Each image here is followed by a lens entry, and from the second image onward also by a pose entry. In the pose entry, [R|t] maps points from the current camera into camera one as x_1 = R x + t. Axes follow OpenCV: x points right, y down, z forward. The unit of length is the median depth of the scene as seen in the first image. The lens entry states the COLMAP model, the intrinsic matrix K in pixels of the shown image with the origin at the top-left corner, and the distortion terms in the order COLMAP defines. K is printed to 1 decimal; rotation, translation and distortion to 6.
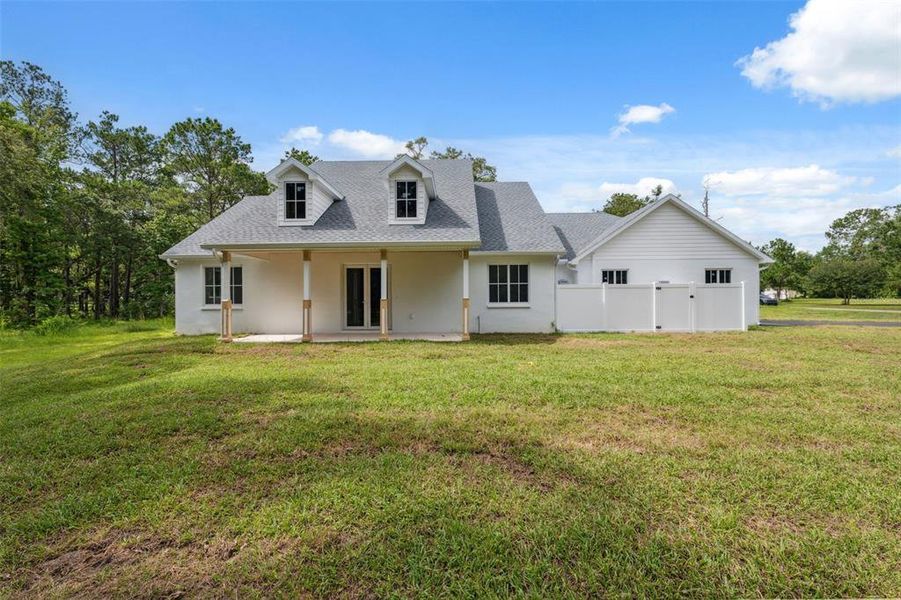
lens RADIAL K [[381.8, 0, 451.6], [0, 381.8, 302.5], [0, 0, 1]] dist [0.000475, 0.002159]
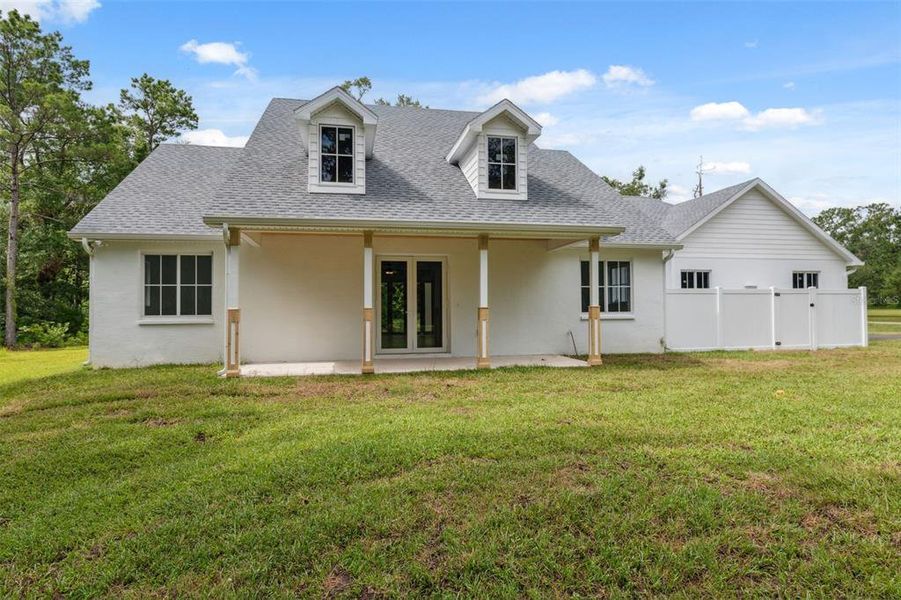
lens RADIAL K [[528.3, 0, 457.2], [0, 528.3, 300.8], [0, 0, 1]] dist [0.000885, -0.002371]
pose [[0.973618, 0.004129, 0.228149, -0.336784], [0.001538, 0.999695, -0.024657, 0.002054], [-0.228181, 0.024357, 0.973314, 0.074009]]
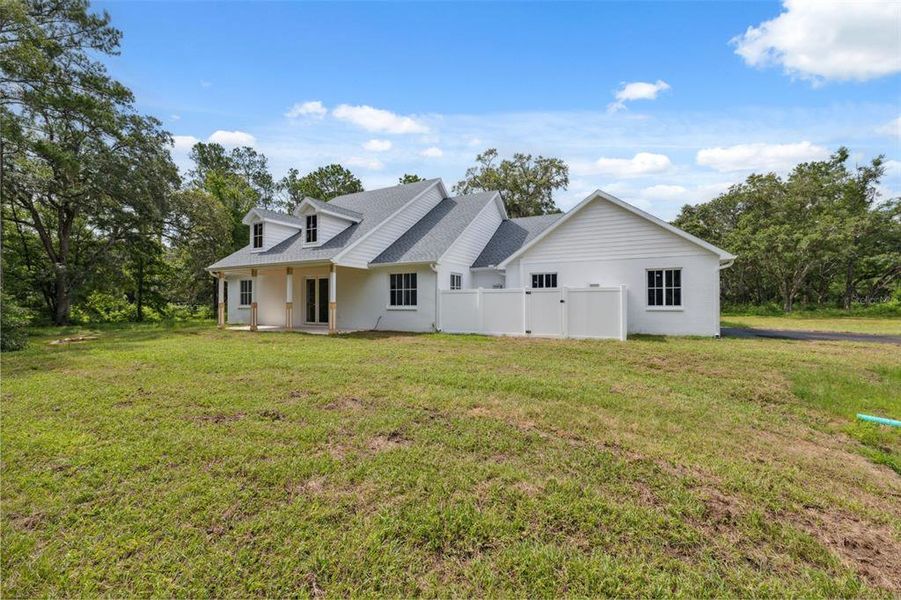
lens RADIAL K [[381.8, 0, 443.0], [0, 381.8, 299.5], [0, 0, 1]] dist [0.000475, 0.002159]
pose [[0.889546, 0.002338, -0.456839, 0.747034], [-0.008107, 0.999910, -0.010668, -0.006687], [0.456773, 0.013194, 0.889485, 0.007911]]
